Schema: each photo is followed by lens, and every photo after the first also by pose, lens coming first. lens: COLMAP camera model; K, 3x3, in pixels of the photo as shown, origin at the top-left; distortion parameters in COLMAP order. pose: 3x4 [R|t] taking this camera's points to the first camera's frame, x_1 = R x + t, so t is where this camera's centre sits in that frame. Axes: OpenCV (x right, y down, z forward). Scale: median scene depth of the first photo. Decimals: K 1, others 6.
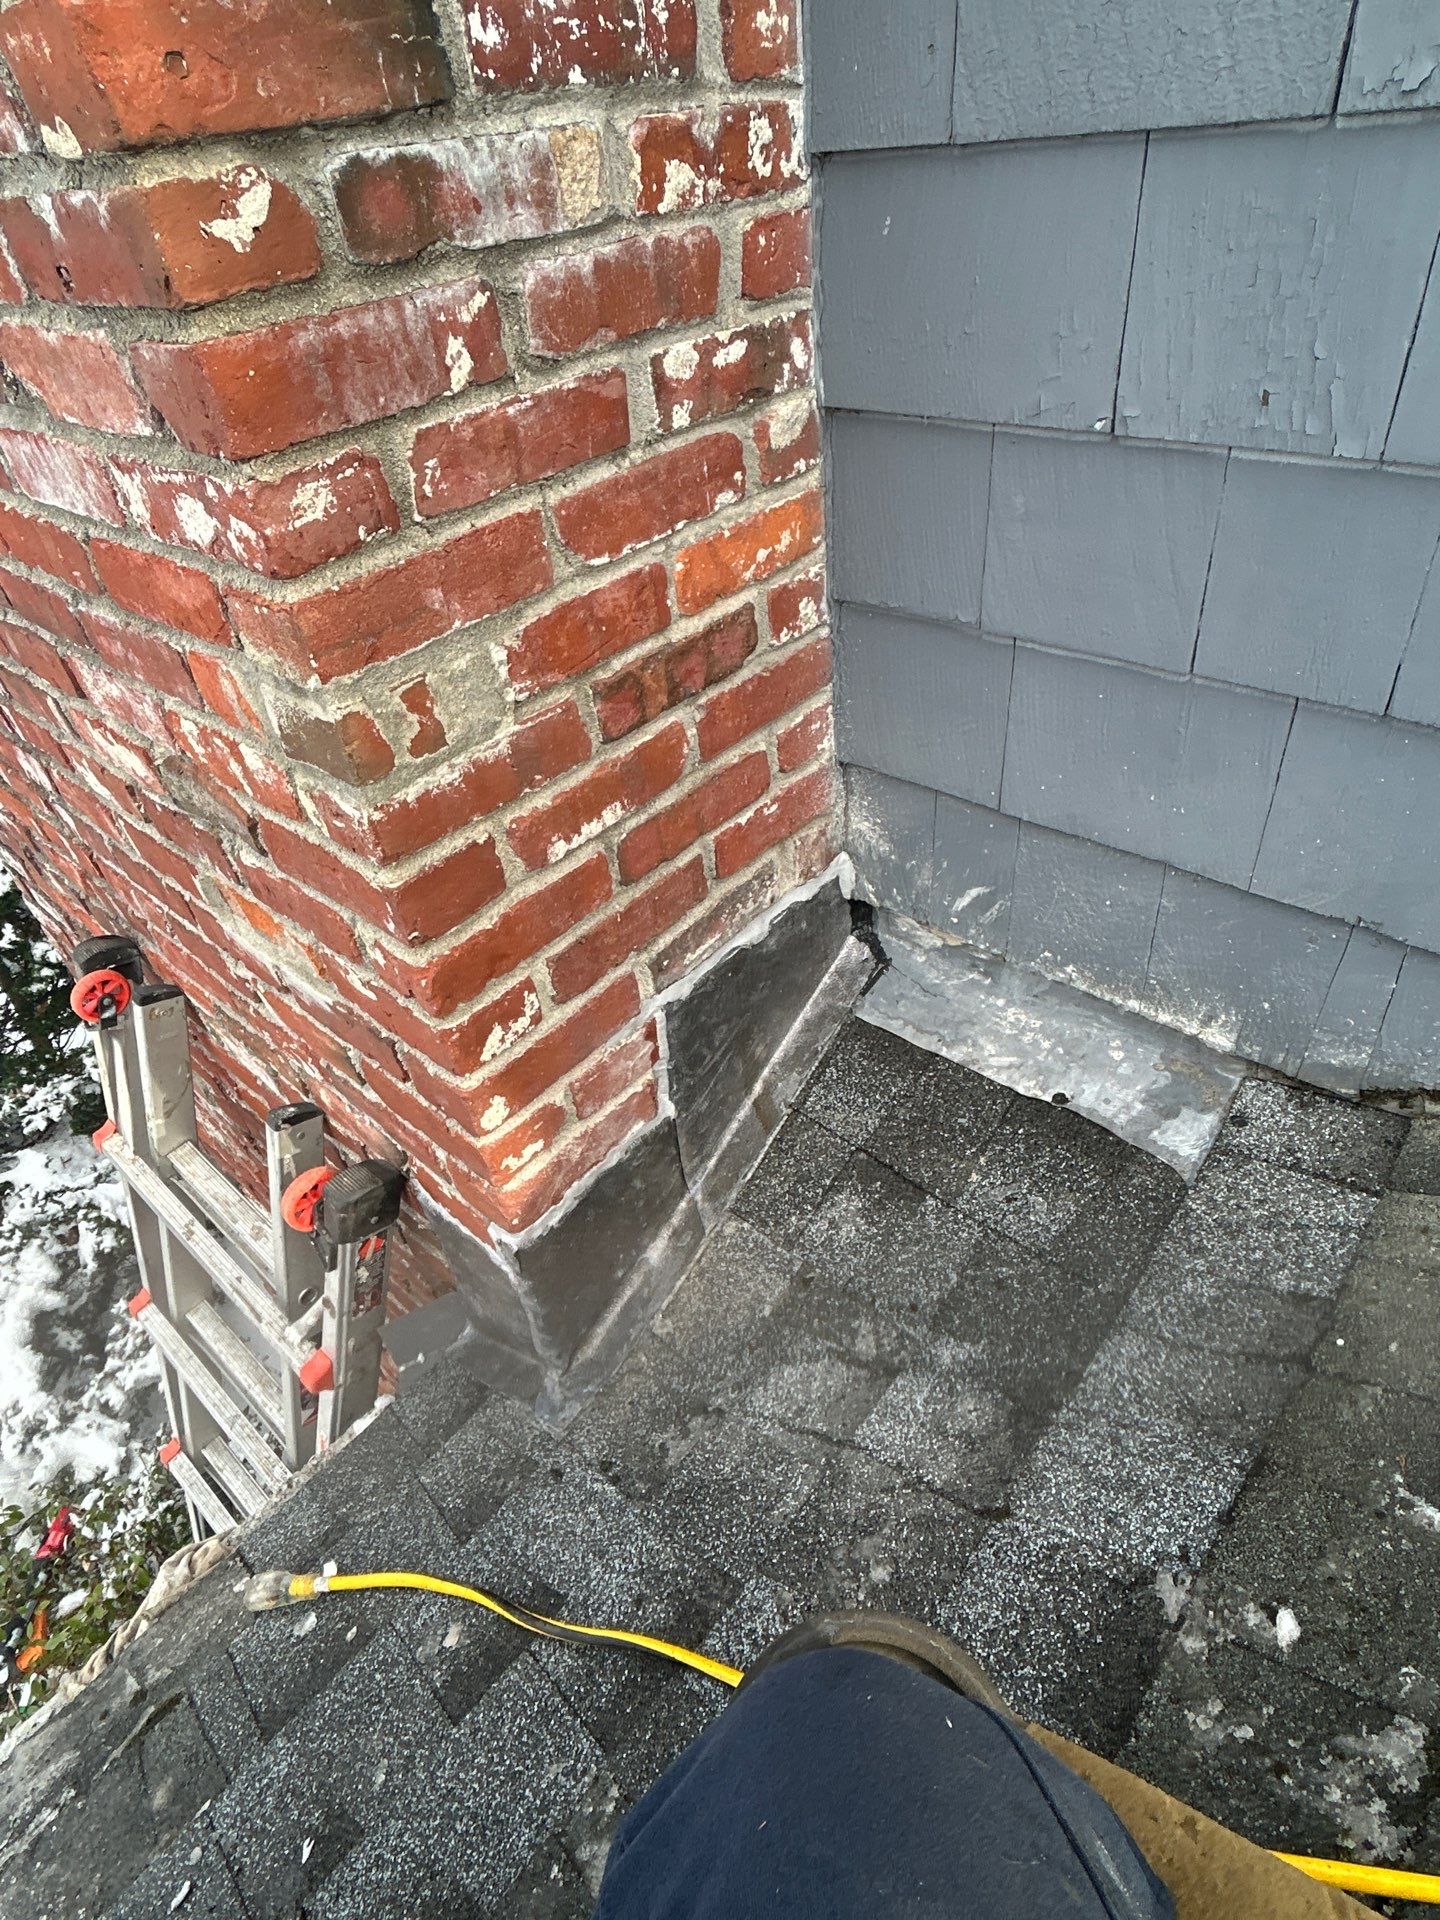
lens RADIAL K [[1100.7, 0, 718.5], [0, 1100.7, 953.7], [0, 0, 1]] dist [-0.009788, 0.006737]
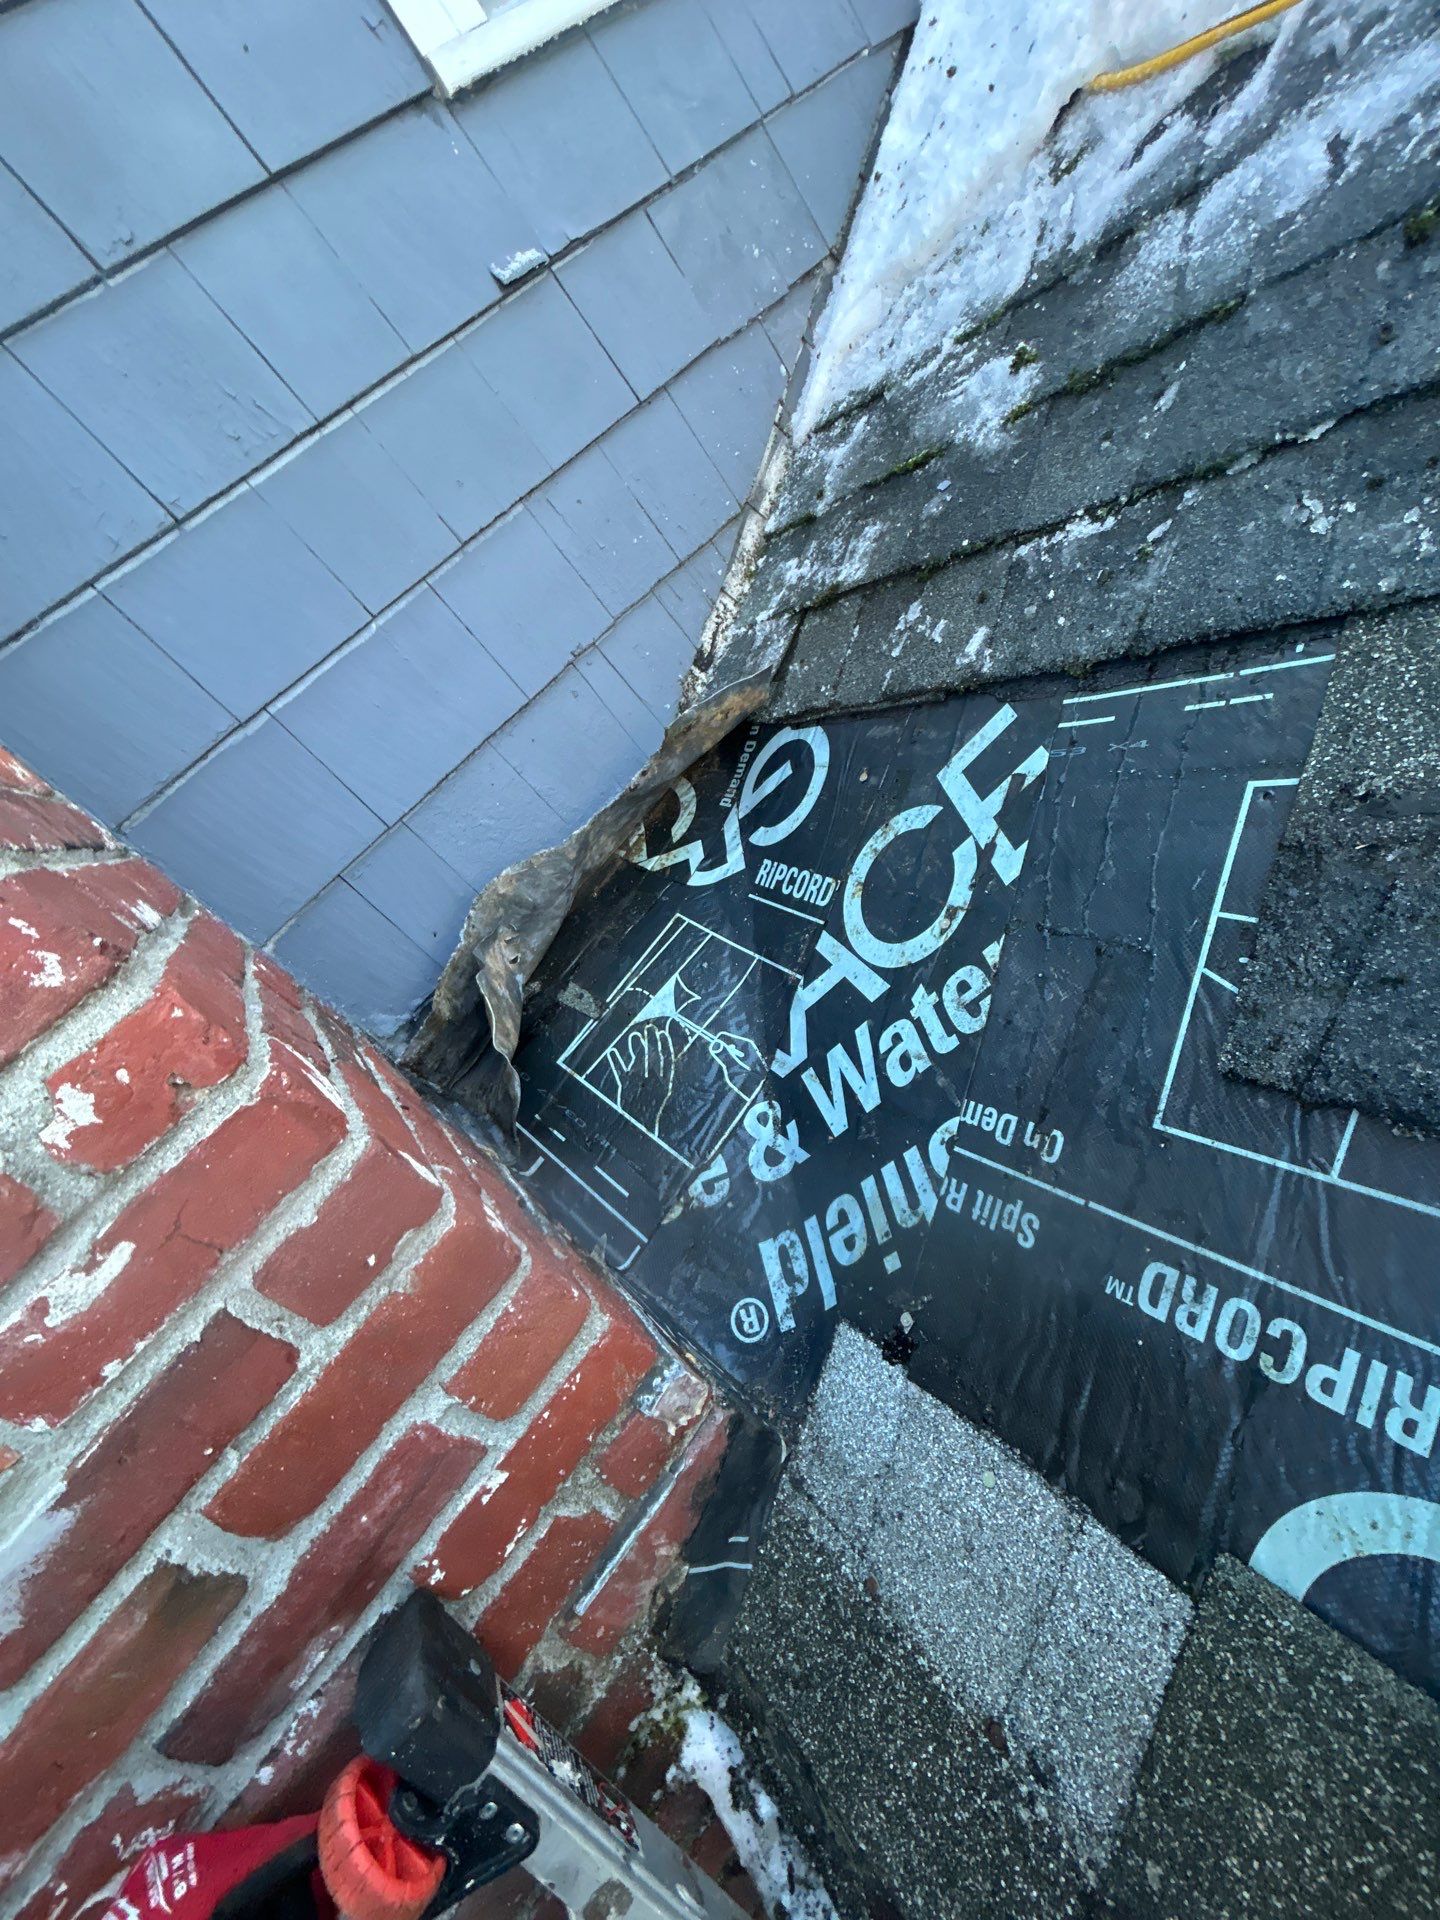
lens RADIAL K [[763.4, 0, 720.0], [0, 763.4, 960.0], [0, 0, 1]] dist [0.000642, -0.000123]
pose [[0.174564, -0.545044, 0.820033, -0.482573], [0.944133, 0.329088, 0.017750, 0.264863], [-0.279537, 0.771122, 0.572040, 0.538997]]
